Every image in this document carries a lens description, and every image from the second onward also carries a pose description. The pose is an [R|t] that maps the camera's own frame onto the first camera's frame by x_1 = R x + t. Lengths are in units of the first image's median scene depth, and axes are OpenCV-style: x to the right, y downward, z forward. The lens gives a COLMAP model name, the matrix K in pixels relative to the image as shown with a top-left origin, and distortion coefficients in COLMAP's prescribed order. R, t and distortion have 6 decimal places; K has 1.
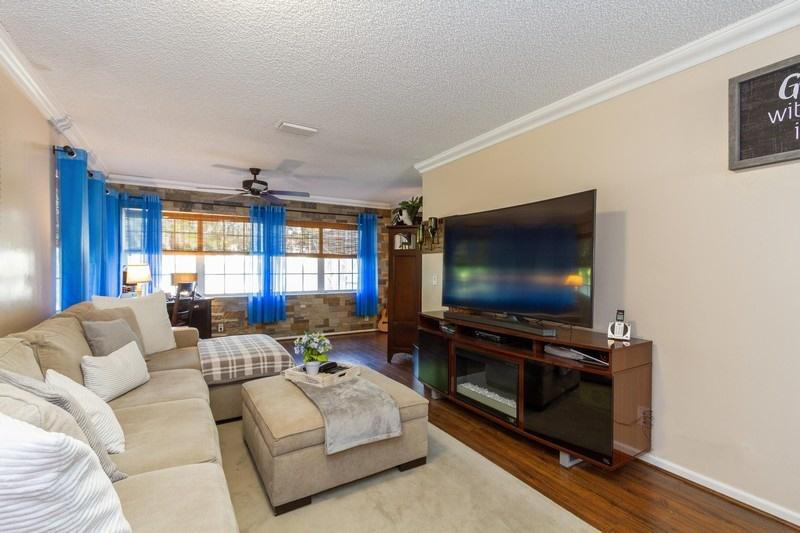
lens RADIAL K [[364.1, 0, 398.7], [0, 364.1, 272.3], [0, 0, 1]] dist [0.000115, -0.000019]
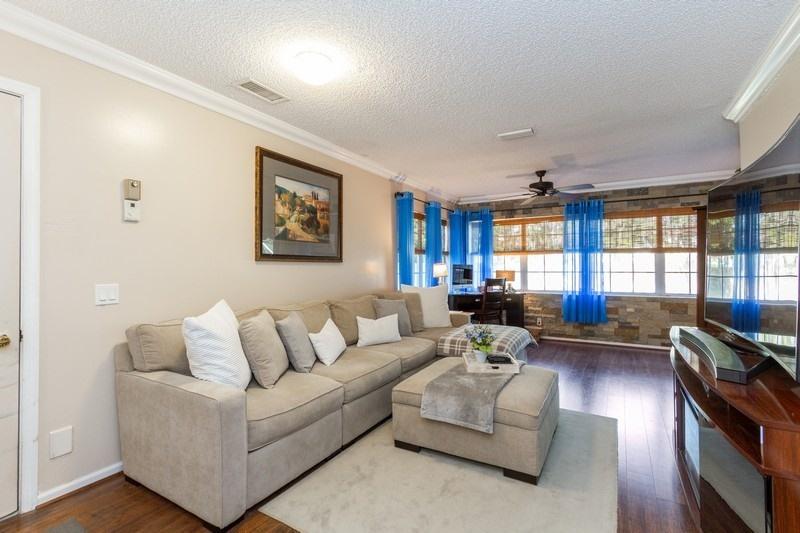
lens RADIAL K [[373.5, 0, 396.5], [0, 373.5, 271.9], [0, 0, 1]] dist [0.000658, 0.000419]
pose [[0.470881, 0.009436, -0.882146, 0.286340], [-0.004251, 0.999955, 0.008427, -0.002095], [0.882186, -0.000218, 0.470901, 0.104857]]
